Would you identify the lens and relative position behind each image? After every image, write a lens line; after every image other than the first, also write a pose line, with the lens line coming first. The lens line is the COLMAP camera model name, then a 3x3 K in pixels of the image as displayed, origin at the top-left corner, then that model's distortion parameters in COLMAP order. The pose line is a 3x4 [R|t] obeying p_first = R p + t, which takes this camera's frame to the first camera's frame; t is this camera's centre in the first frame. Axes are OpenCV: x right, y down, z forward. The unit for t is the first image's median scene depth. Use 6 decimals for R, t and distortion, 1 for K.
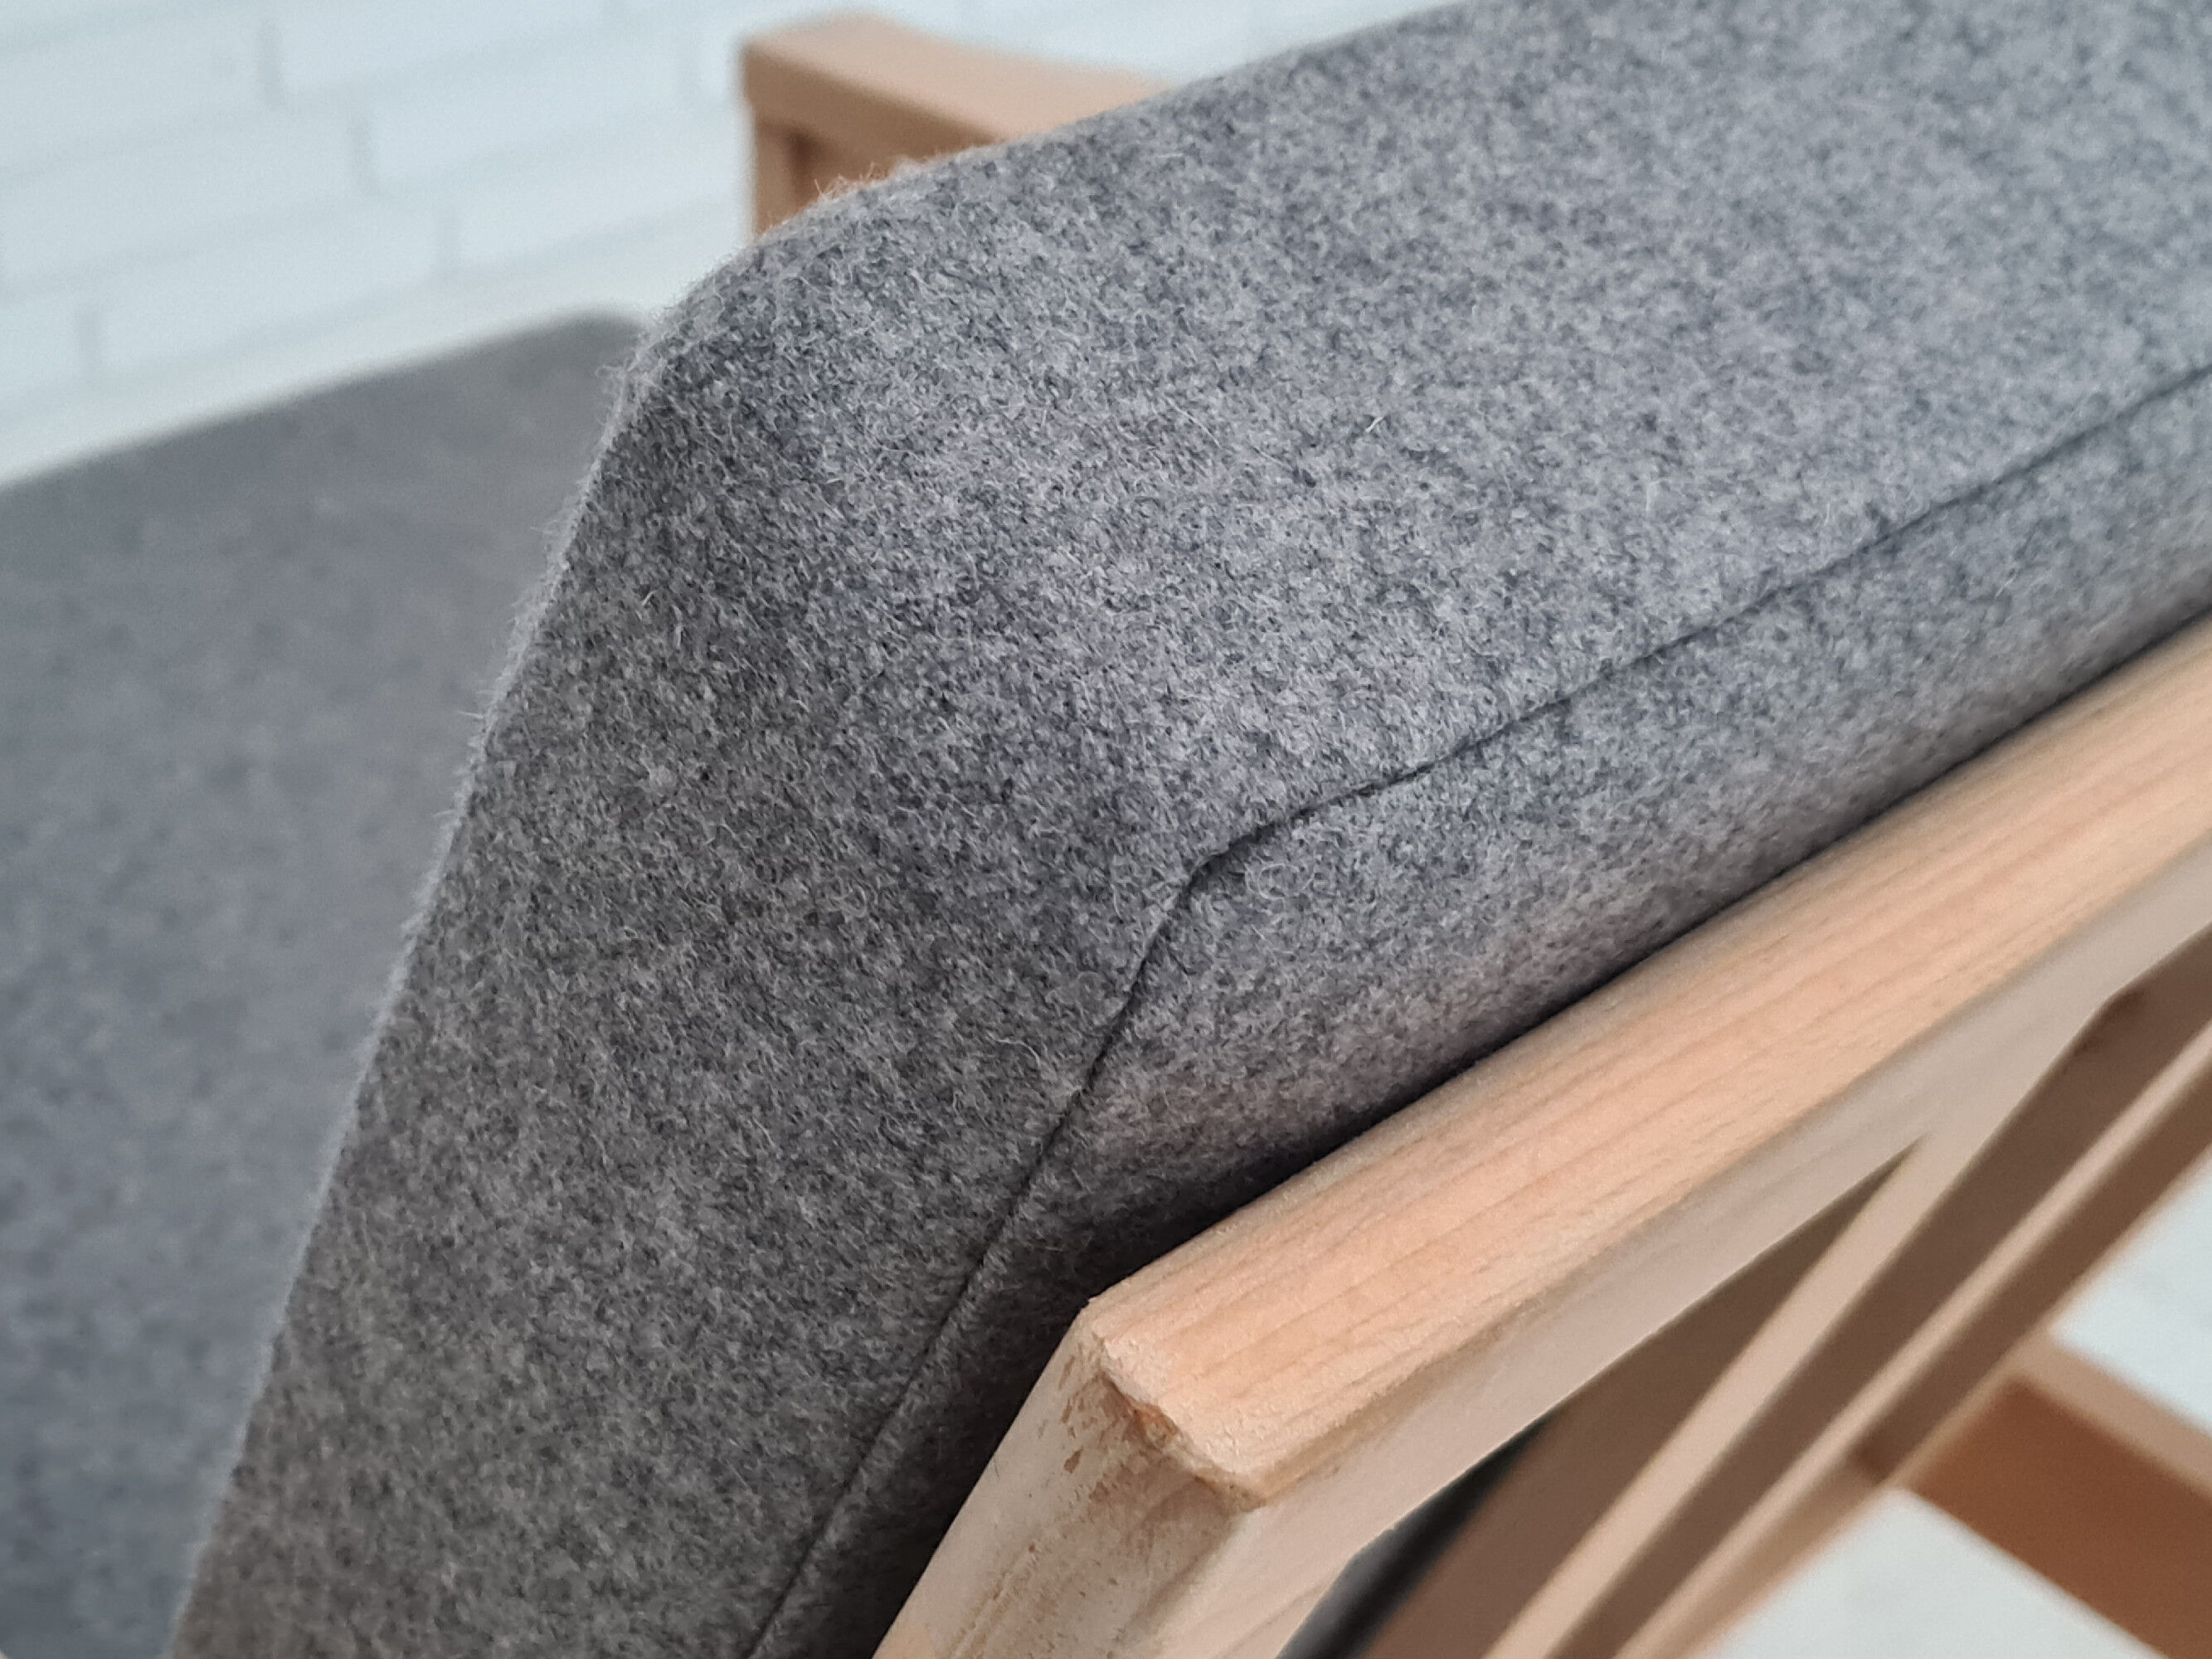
lens RADIAL K [[3396.3, 0, 1091.3], [0, 3396.3, 840.1], [0, 0, 1]] dist [0.033364, 0.000000]
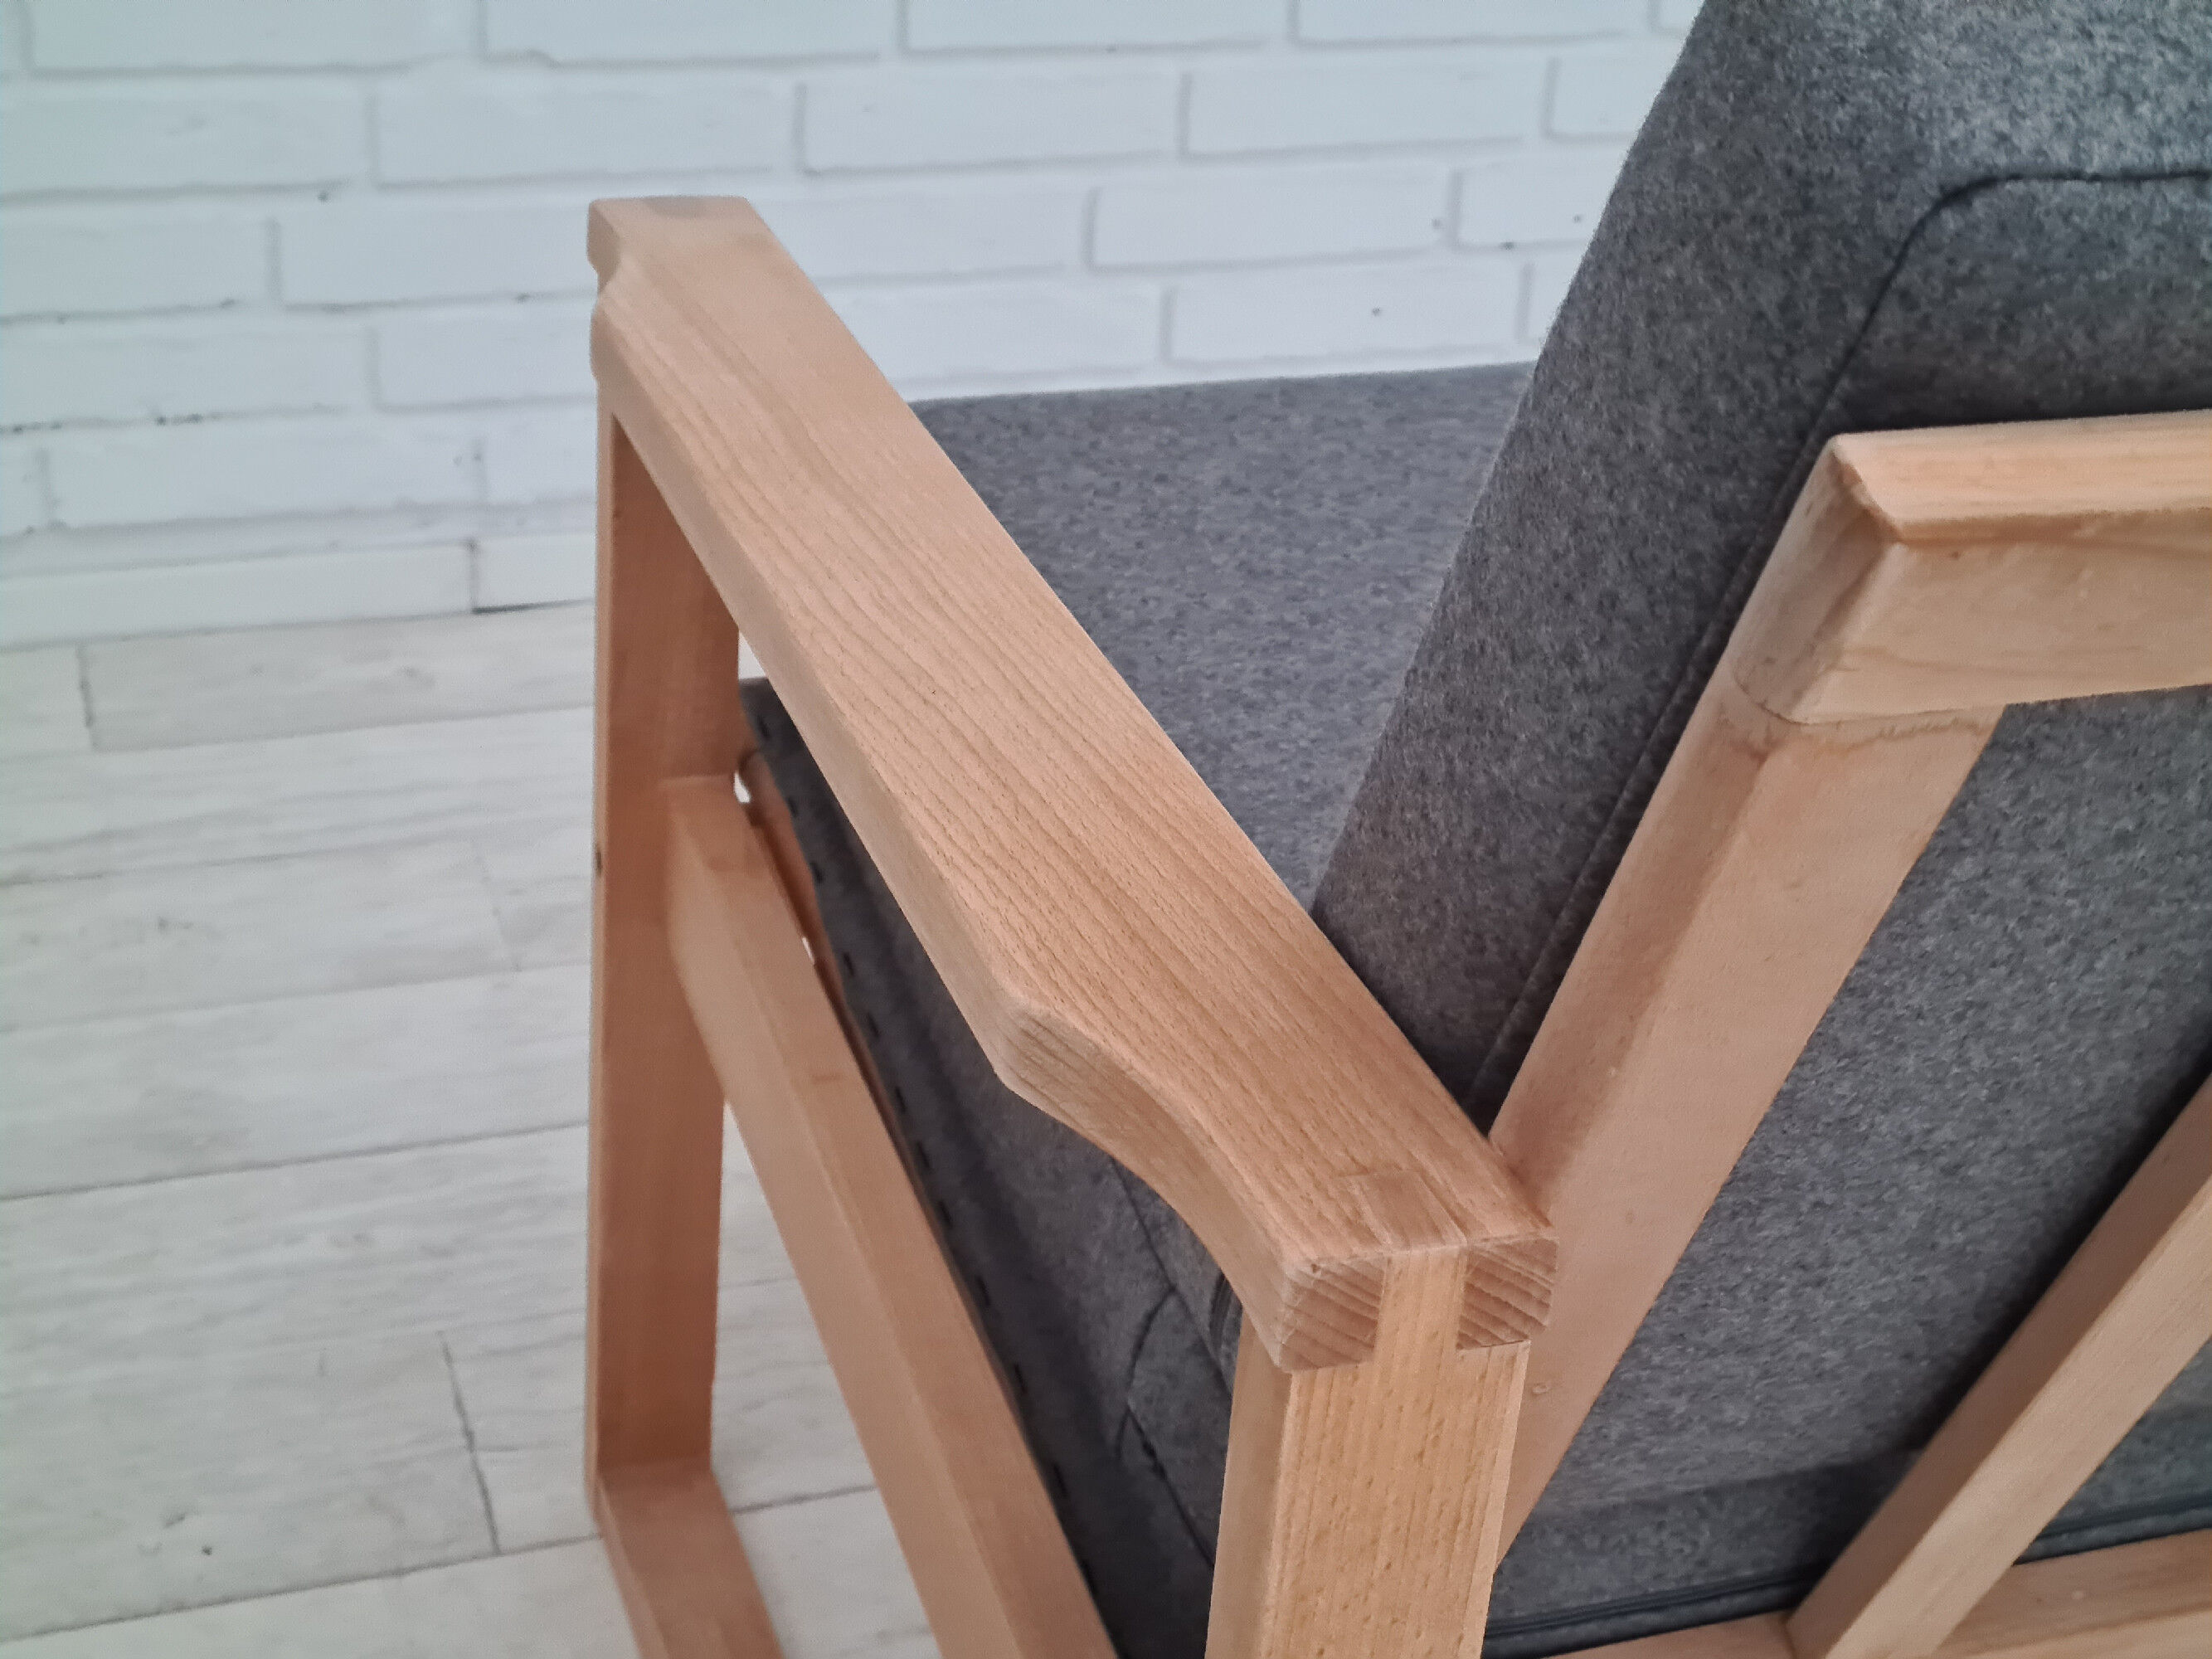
lens RADIAL K [[3338.3, 0, 1103.5], [0, 3338.3, 829.6], [0, 0, 1]] dist [0.065540, 0.000000]
pose [[0.889565, 0.226755, -0.396556, 0.409216], [-0.256378, 0.966313, -0.022564, 0.482363], [0.378080, 0.121740, 0.917733, -0.792478]]
